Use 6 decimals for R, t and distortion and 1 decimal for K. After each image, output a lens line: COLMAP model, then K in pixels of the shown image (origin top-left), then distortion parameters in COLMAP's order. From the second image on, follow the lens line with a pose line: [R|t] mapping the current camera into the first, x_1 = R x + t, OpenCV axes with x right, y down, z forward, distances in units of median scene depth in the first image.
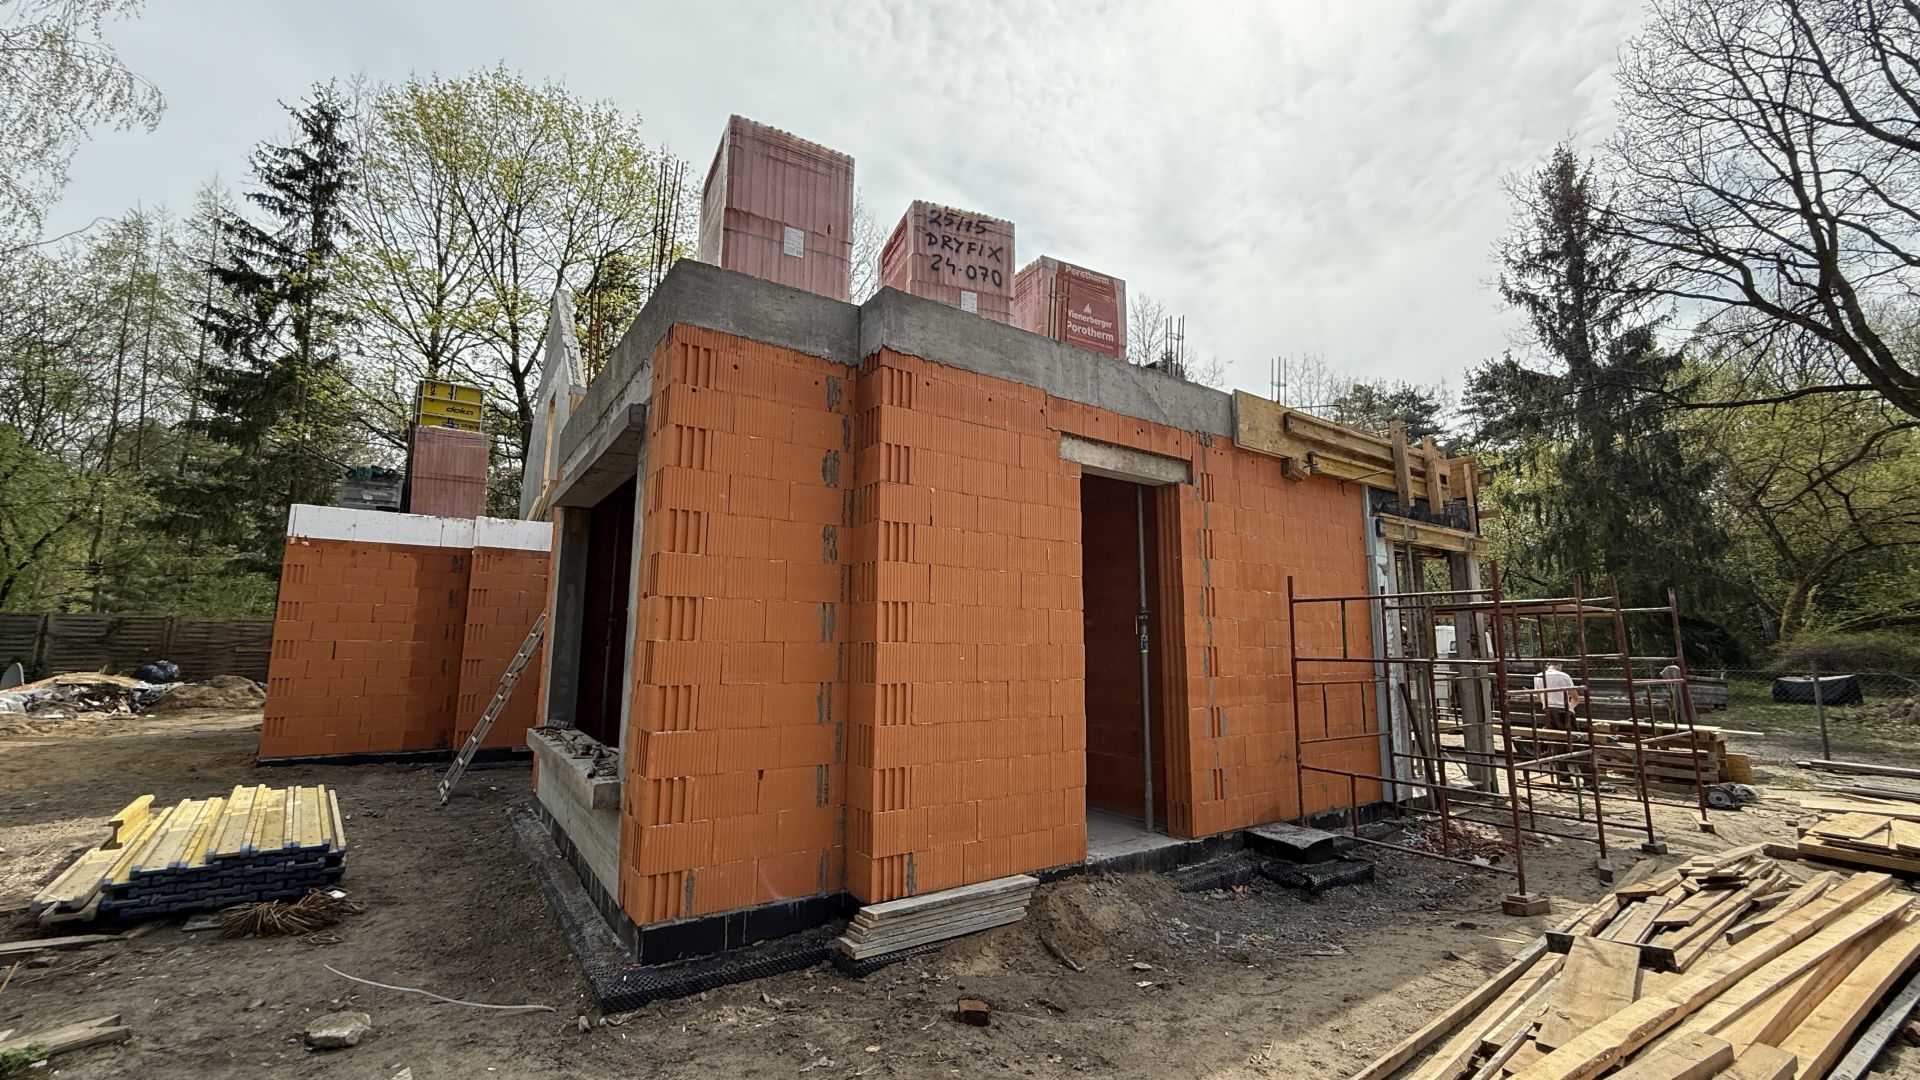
lens RADIAL K [[767.3, 0, 956.9], [0, 767.3, 537.6], [0, 0, 1]] dist [-0.002038, 0.000093]
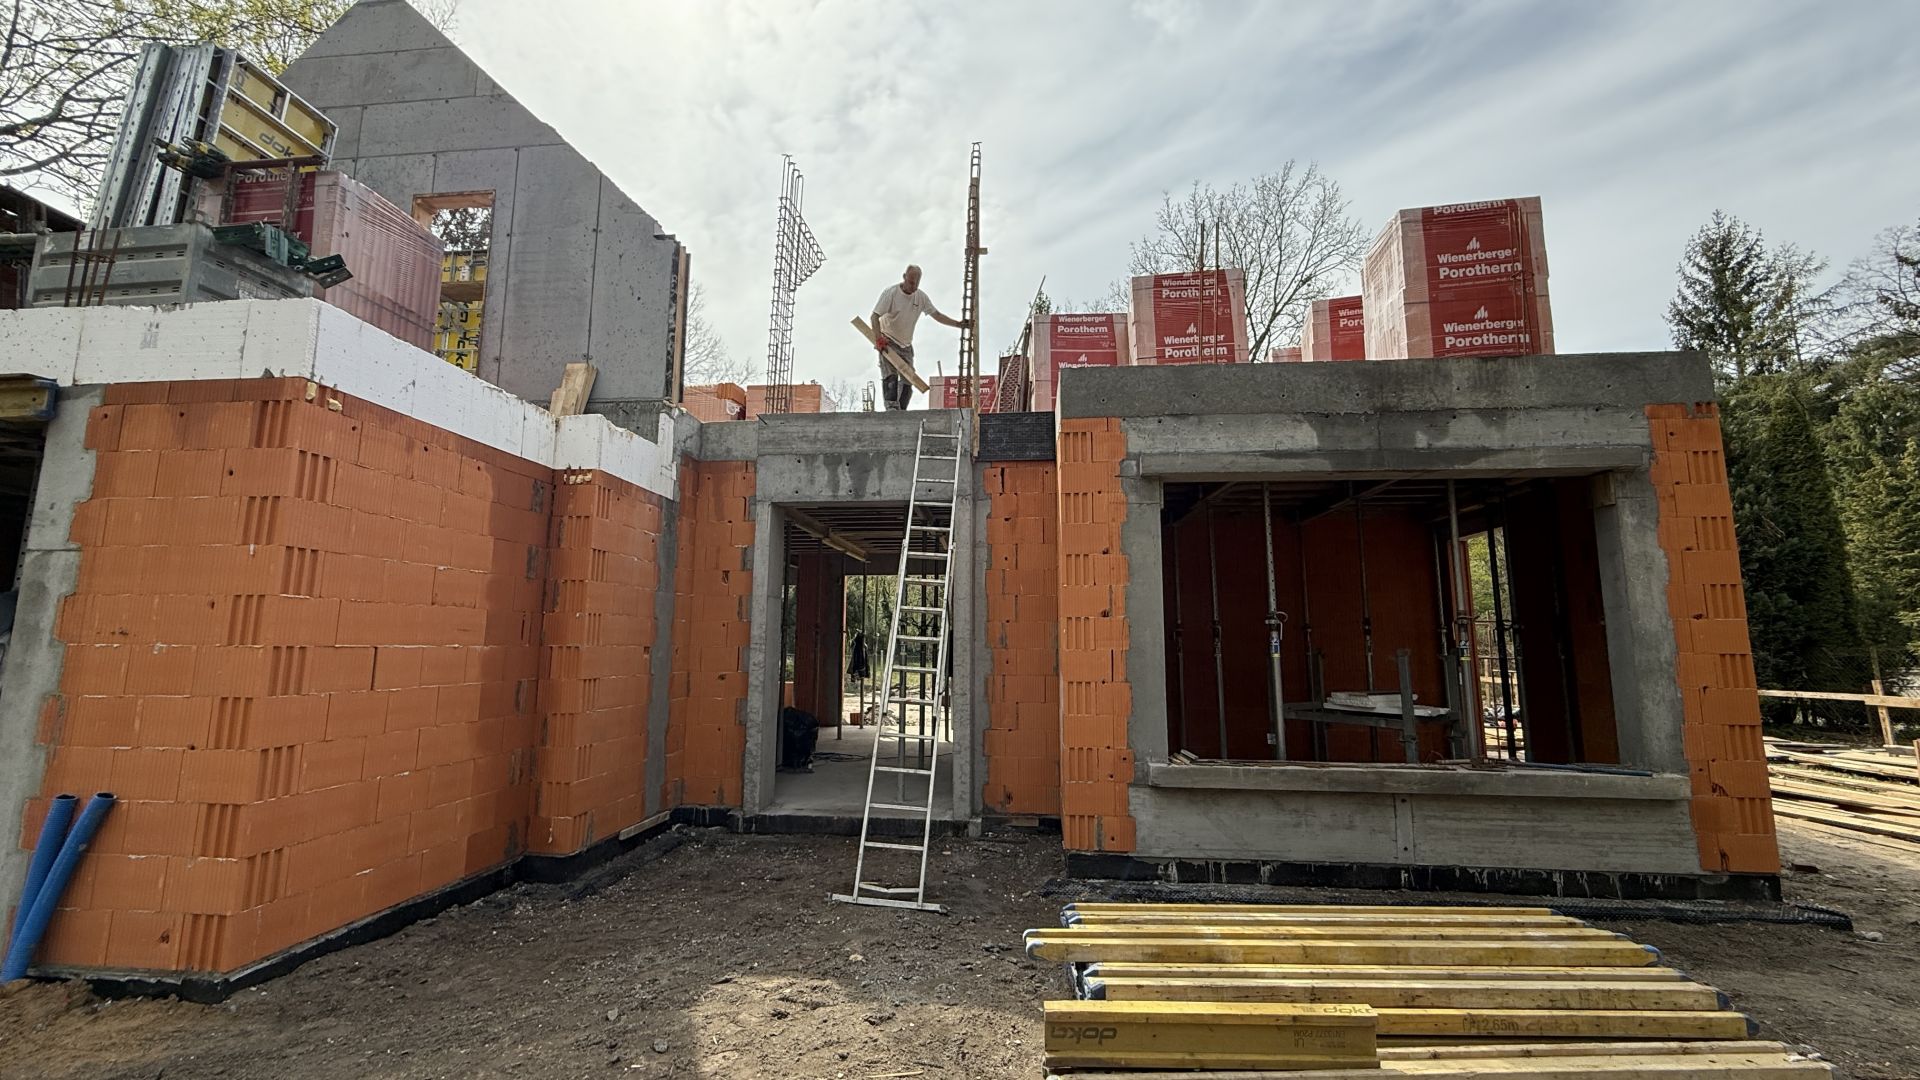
lens RADIAL K [[763.5, 0, 953.8], [0, 763.5, 538.9], [0, 0, 1]] dist [-0.001325, 0.000295]
pose [[0.646407, 0.106526, 0.755520, -1.351121], [-0.117447, 0.992296, -0.039426, 0.079835], [-0.753900, -0.063248, 0.653938, 0.711514]]
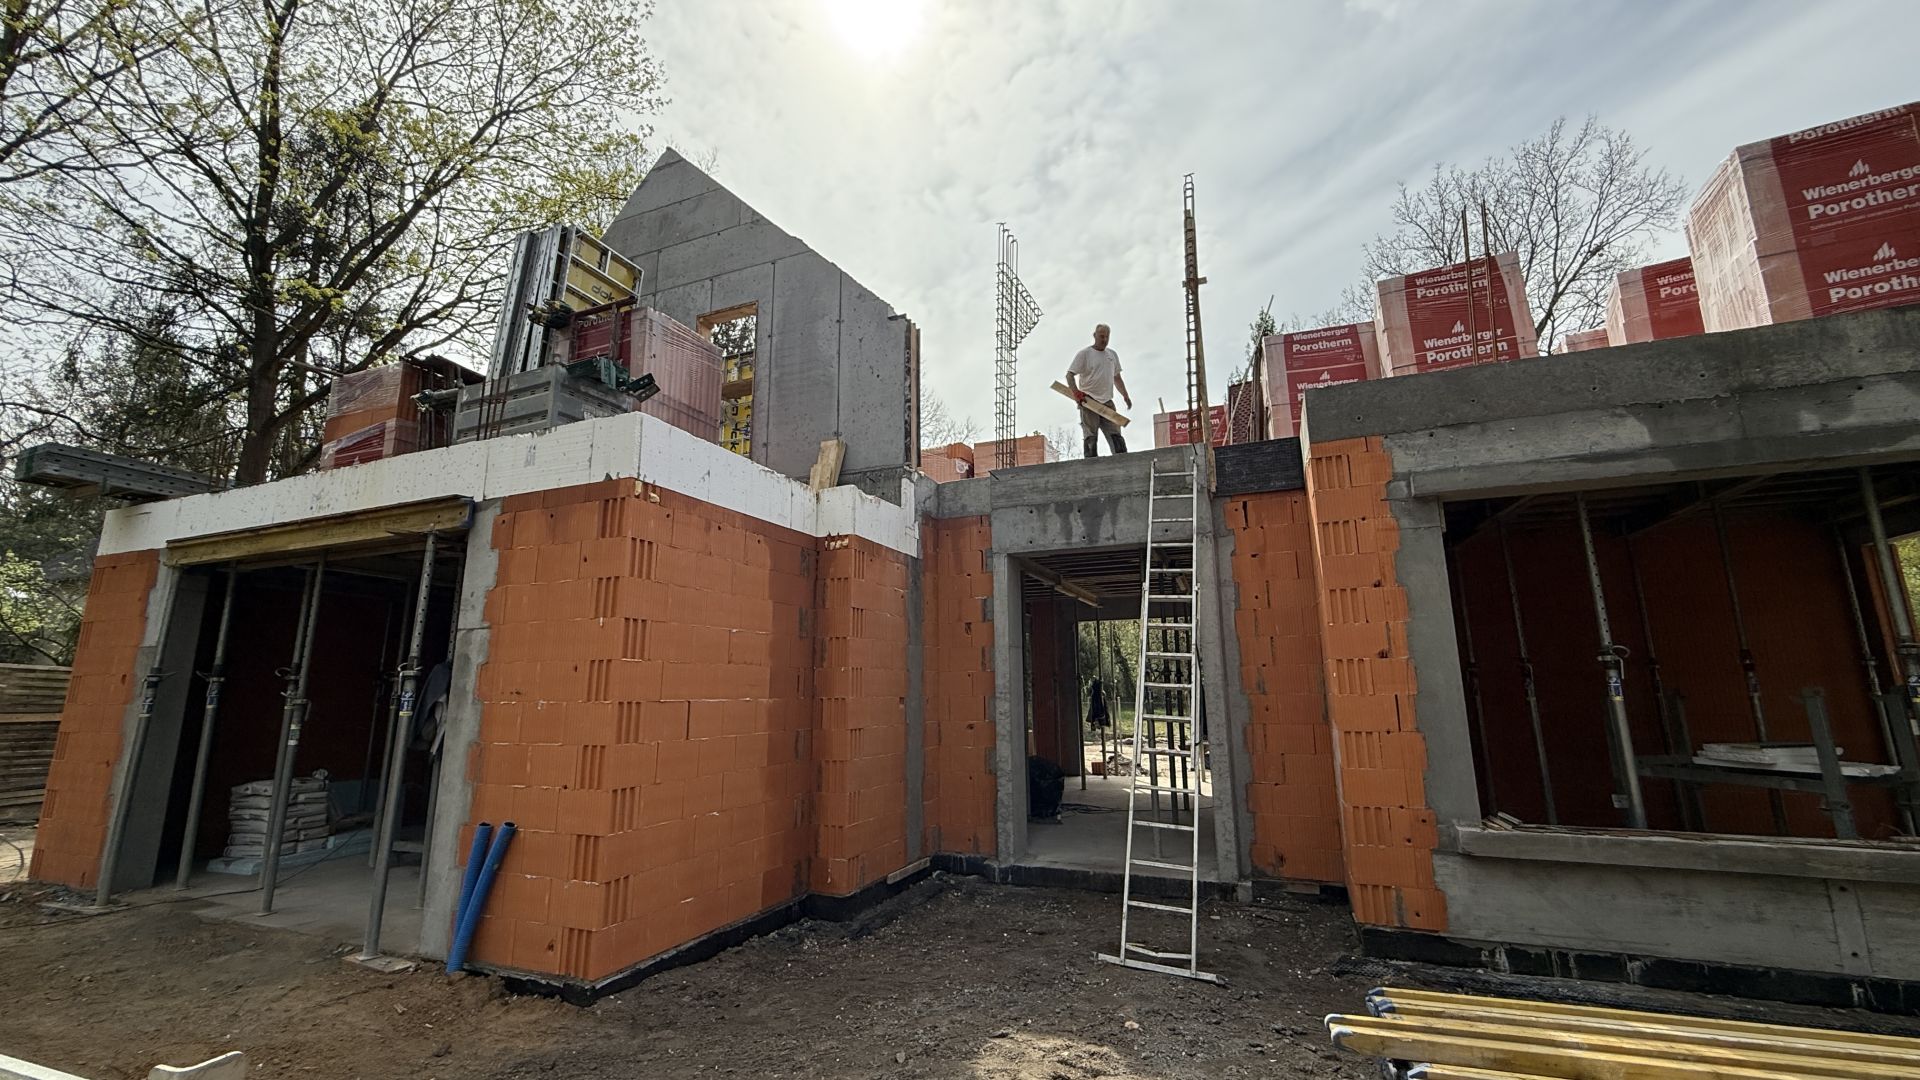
lens RADIAL K [[763.5, 0, 953.8], [0, 763.5, 538.9], [0, 0, 1]] dist [-0.001325, 0.000295]
pose [[0.841393, 0.096944, 0.531658, -1.364138], [-0.069610, 0.995025, -0.071272, 0.079074], [-0.535922, 0.022959, 0.843955, 0.720829]]
